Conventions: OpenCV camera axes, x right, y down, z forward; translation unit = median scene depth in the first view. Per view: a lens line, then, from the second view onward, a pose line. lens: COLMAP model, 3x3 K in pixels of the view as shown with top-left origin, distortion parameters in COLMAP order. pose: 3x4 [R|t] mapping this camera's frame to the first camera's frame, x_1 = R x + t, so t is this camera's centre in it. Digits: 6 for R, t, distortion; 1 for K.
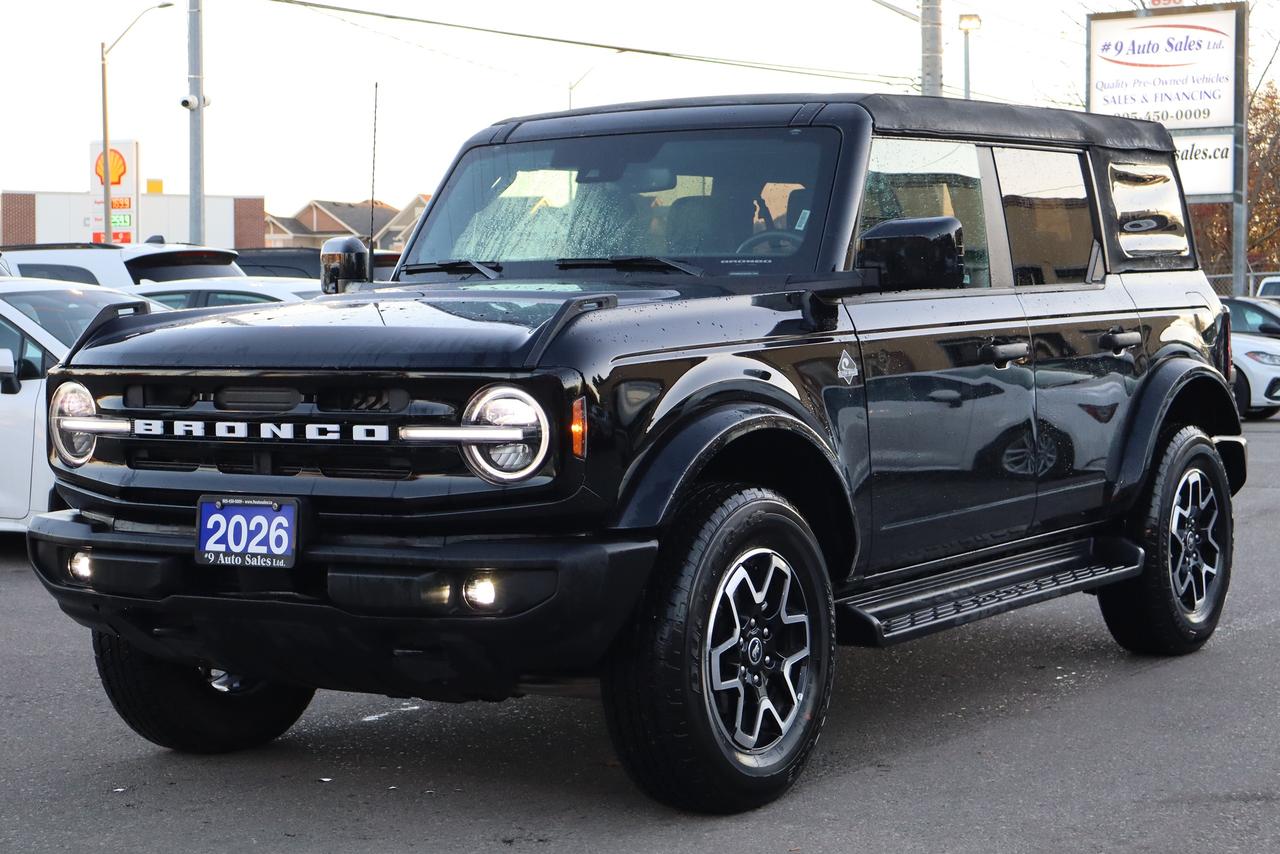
lens RADIAL K [[2516.6, 0, 638.8], [0, 2516.6, 427.5], [0, 0, 1]] dist [-0.076436, 0.000000]
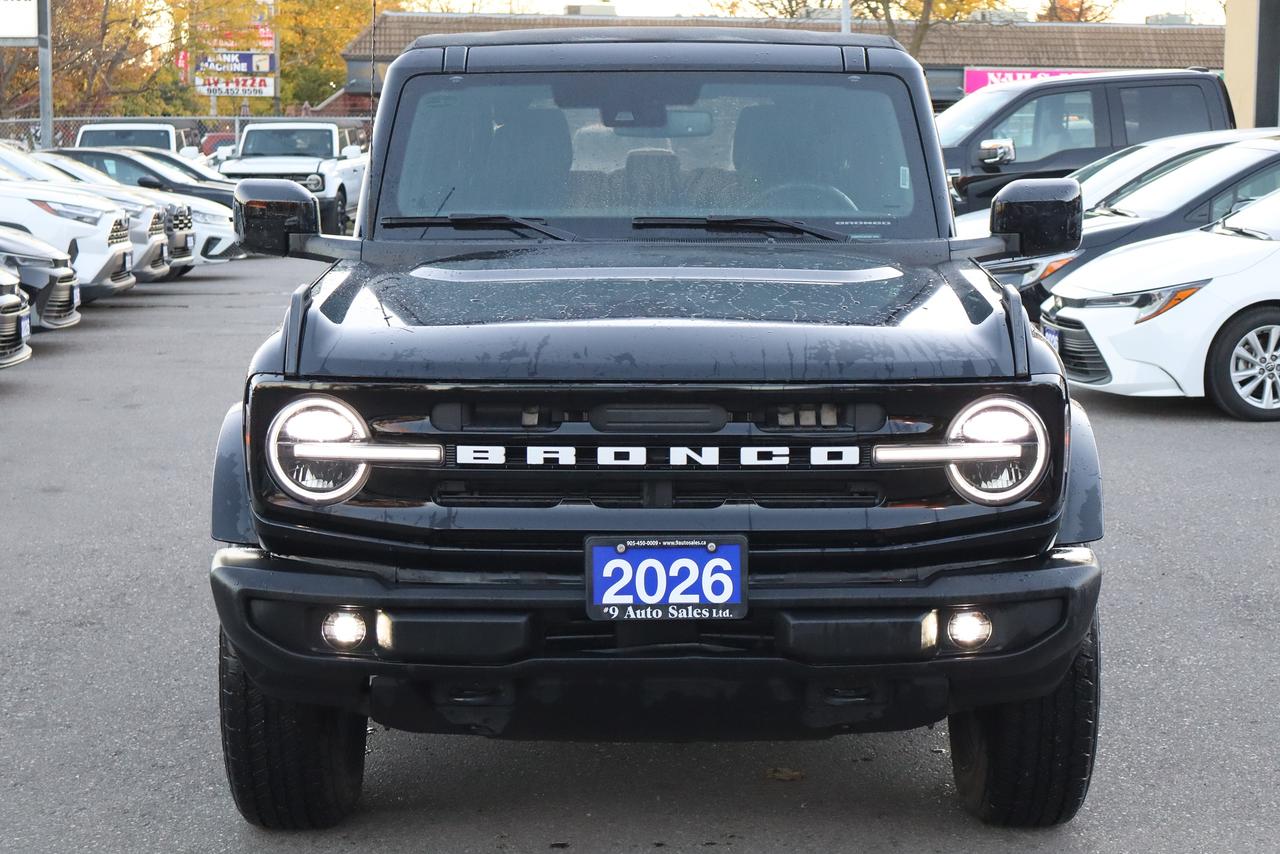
lens RADIAL K [[2516.6, 0, 638.6], [0, 2516.6, 425.2], [0, 0, 1]] dist [-0.076436, 0.000000]
pose [[0.838789, -0.055226, 0.541648, -0.614187], [0.017264, 0.997040, 0.074922, -0.072220], [-0.544182, -0.053493, 0.837260, 0.306886]]
